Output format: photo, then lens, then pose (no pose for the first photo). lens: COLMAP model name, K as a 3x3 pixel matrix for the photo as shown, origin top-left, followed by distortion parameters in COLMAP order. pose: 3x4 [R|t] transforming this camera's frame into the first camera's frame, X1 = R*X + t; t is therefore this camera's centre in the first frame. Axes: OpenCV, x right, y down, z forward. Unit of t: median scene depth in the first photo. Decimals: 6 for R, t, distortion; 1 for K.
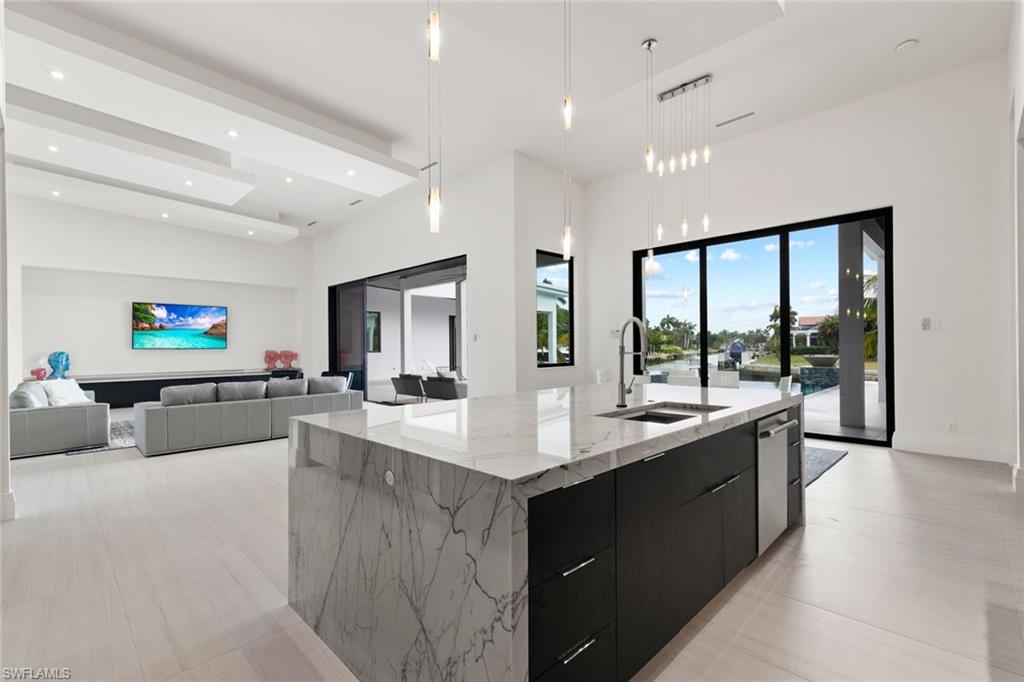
lens RADIAL K [[457.9, 0, 512.0], [0, 457.9, 341.0], [0, 0, 1]] dist [-0.000486, -0.000036]
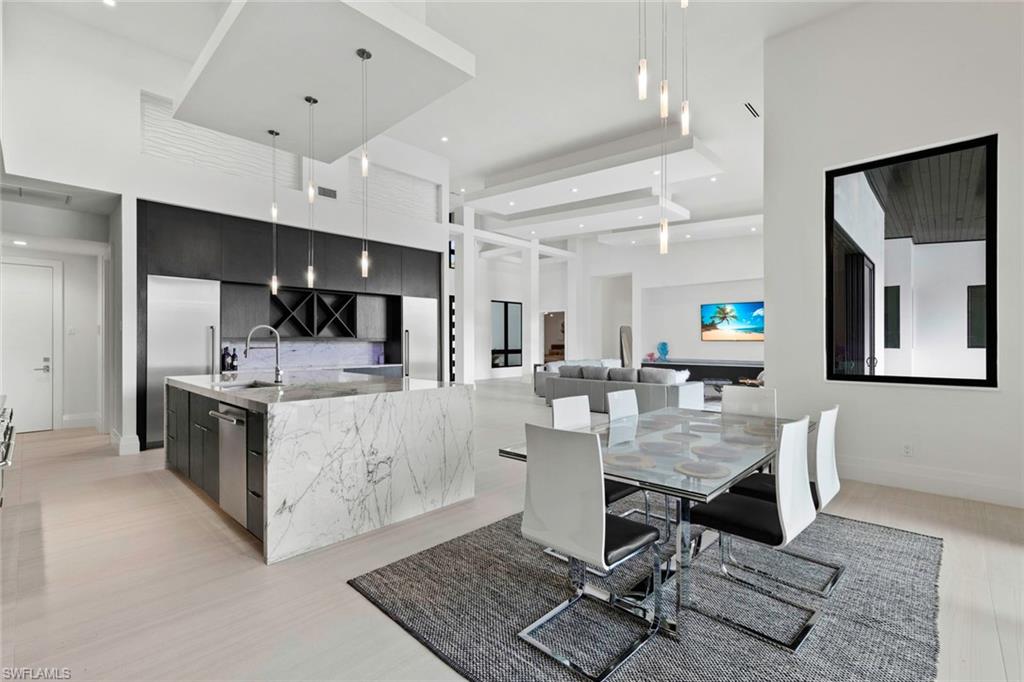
lens RADIAL K [[457.9, 0, 512.0], [0, 457.9, 341.0], [0, 0, 1]] dist [-0.000486, -0.000036]
pose [[0.030405, 0.007841, -0.999507, 0.677036], [0.012293, 0.999891, 0.008218, 0.002005], [0.999462, -0.012537, 0.030305, 0.655236]]
